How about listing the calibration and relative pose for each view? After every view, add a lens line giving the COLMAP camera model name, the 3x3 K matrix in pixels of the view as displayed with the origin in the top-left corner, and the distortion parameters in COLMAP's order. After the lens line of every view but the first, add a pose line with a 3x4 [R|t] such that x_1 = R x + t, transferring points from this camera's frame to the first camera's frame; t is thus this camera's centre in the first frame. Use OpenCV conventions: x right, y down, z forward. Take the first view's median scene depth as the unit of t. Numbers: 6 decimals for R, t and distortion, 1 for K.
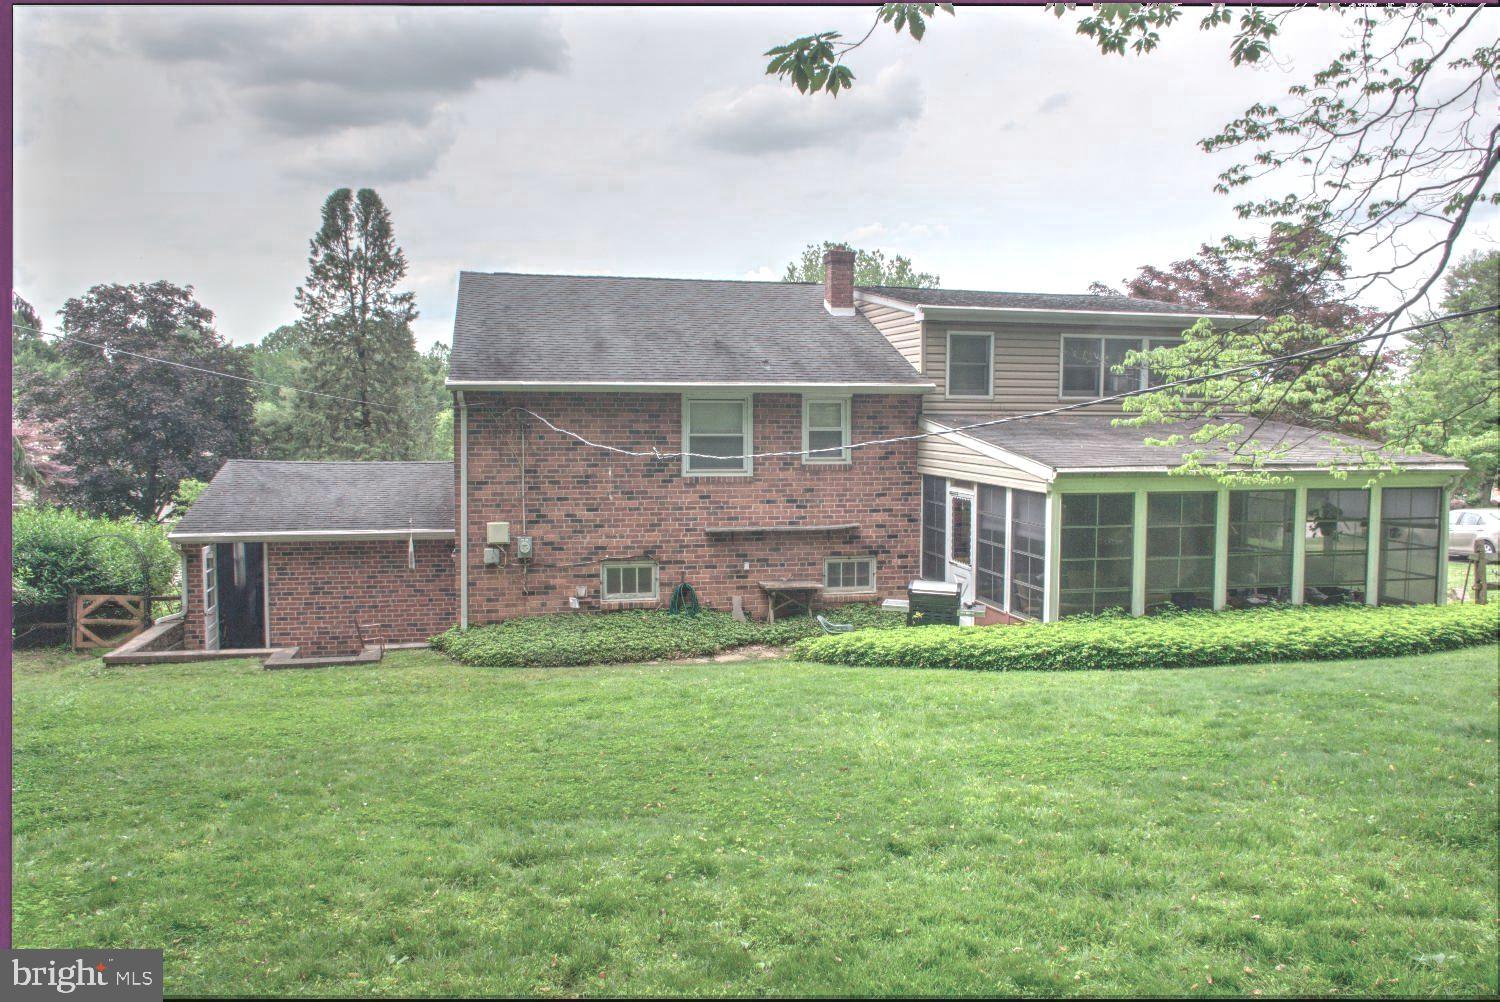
lens RADIAL K [[1163.1, 0, 749.4], [0, 1163.1, 499.2], [0, 0, 1]] dist [-0.070569, 0.006806]
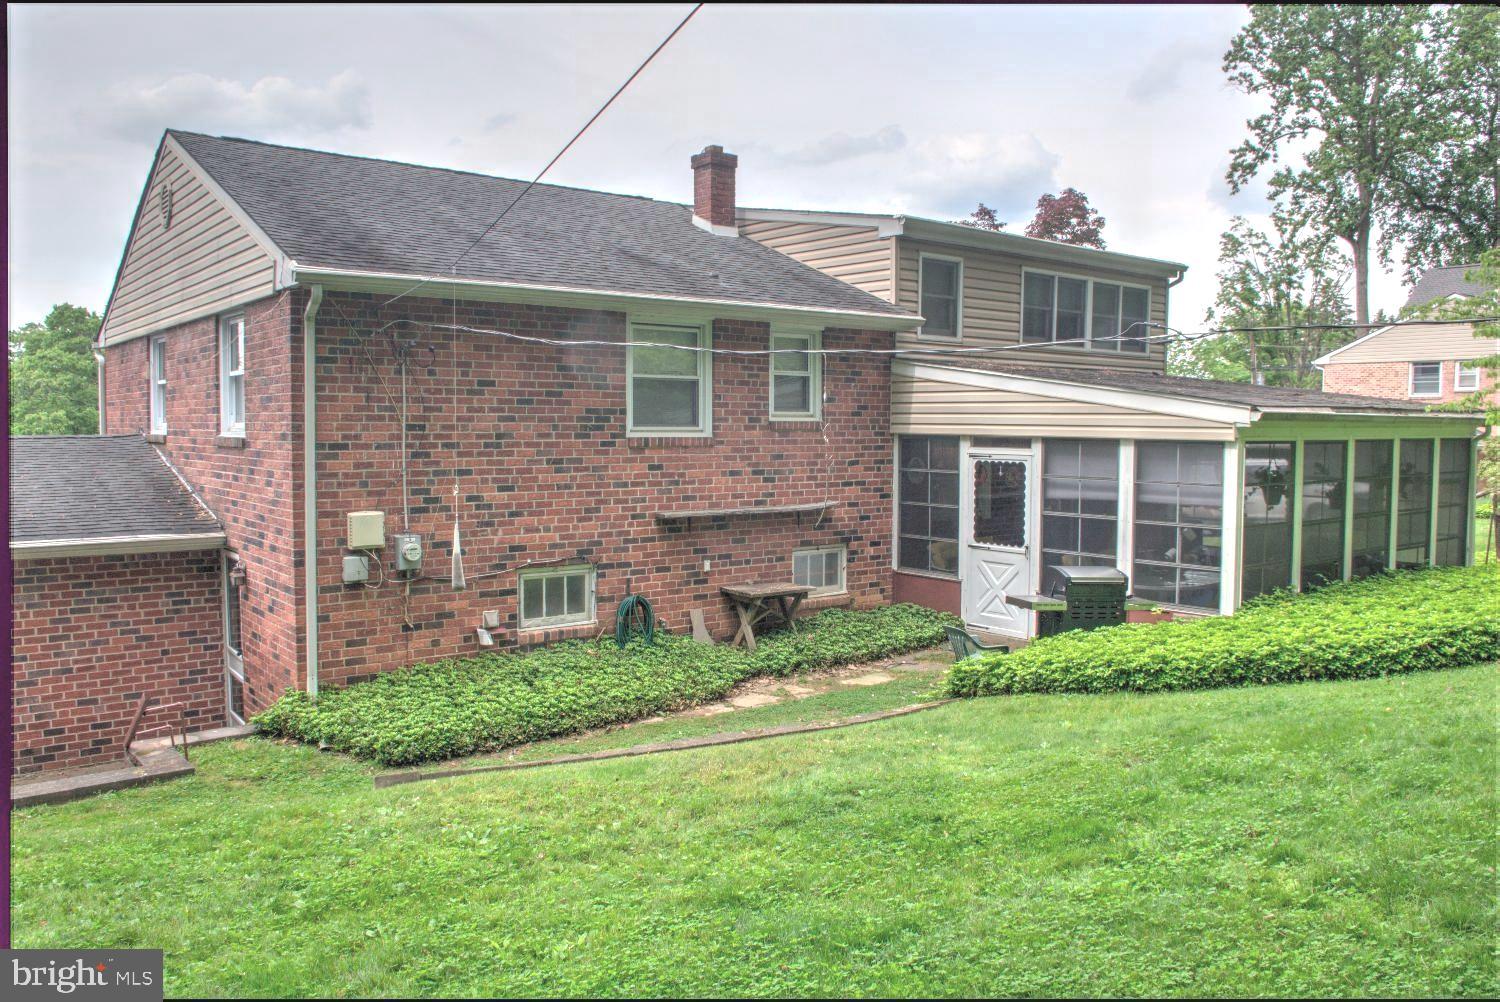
lens RADIAL K [[1163.1, 0, 750.8], [0, 1163.1, 504.6], [0, 0, 1]] dist [-0.070569, 0.006806]
pose [[0.898630, -0.029018, 0.437746, -0.288303], [0.030498, 0.999528, 0.003651, 0.019280], [-0.437645, 0.010070, 0.899091, 0.364566]]
